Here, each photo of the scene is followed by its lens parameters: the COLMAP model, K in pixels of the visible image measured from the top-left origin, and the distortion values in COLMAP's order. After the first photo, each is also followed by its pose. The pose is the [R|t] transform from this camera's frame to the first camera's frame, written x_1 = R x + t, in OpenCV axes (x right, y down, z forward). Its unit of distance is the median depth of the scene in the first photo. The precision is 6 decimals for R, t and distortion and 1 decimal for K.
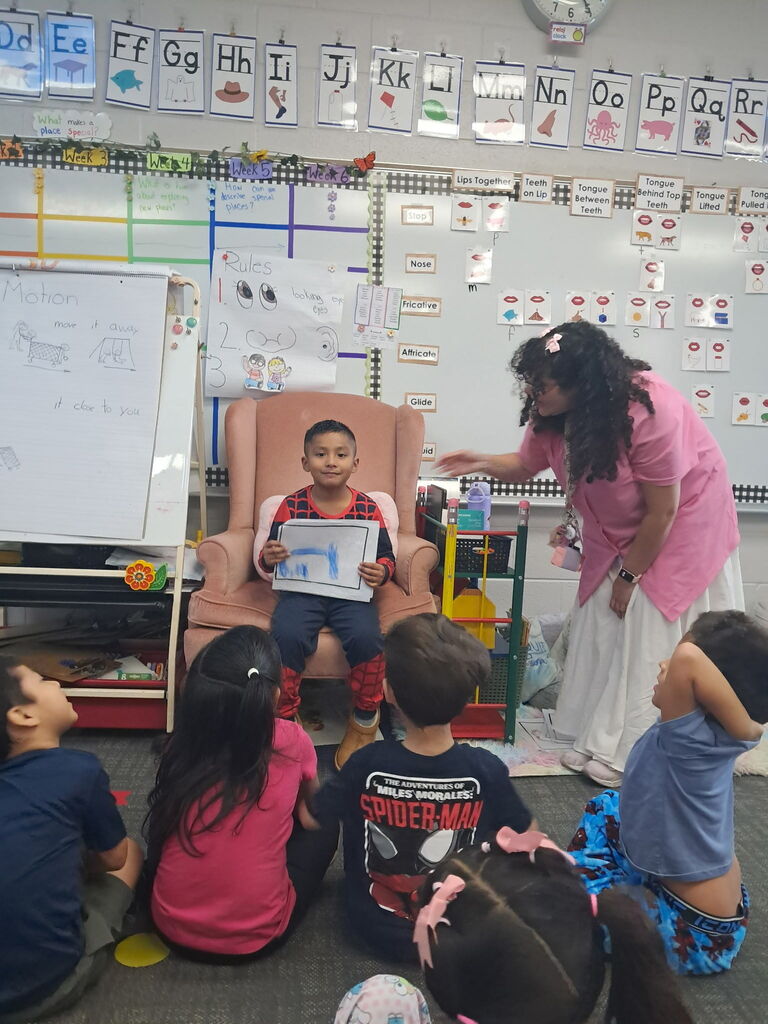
lens RADIAL K [[820.9, 0, 384.0], [0, 820.9, 512.0], [0, 0, 1]] dist [0.000006, -0.000560]
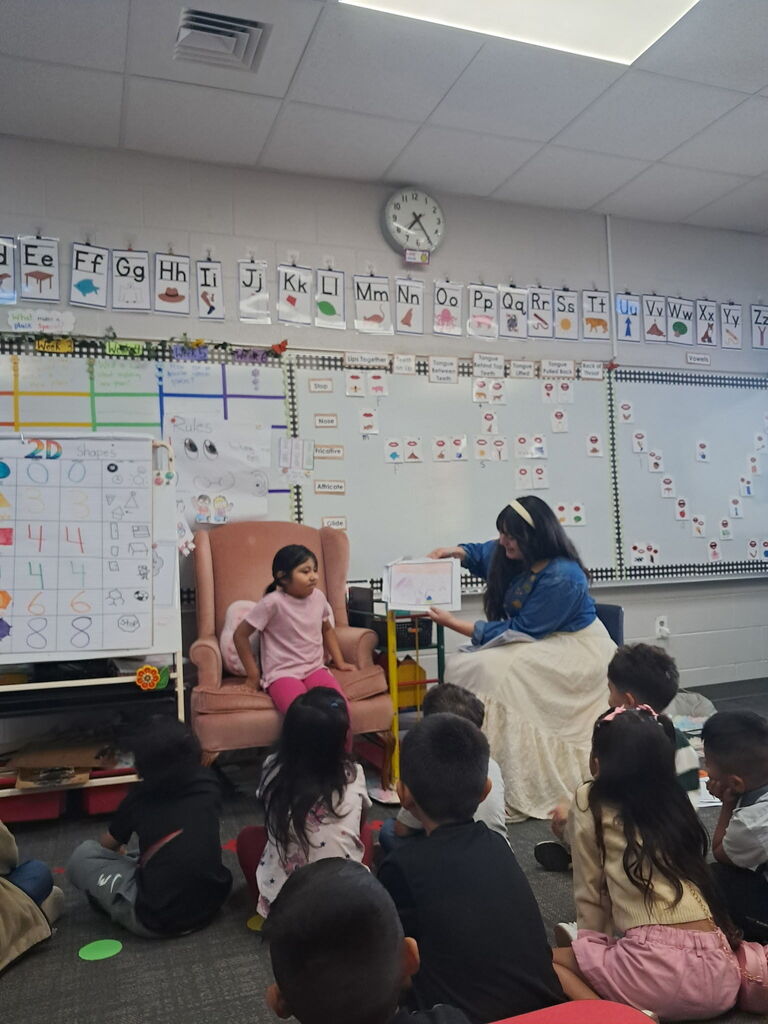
lens RADIAL K [[815.9, 0, 387.0], [0, 815.9, 511.7], [0, 0, 1]] dist [0.118768, -0.376560]
pose [[0.965069, -0.060726, 0.254861, -0.207088], [0.095583, 0.987327, -0.126687, 0.017141], [-0.243938, 0.146622, 0.958643, -0.262622]]
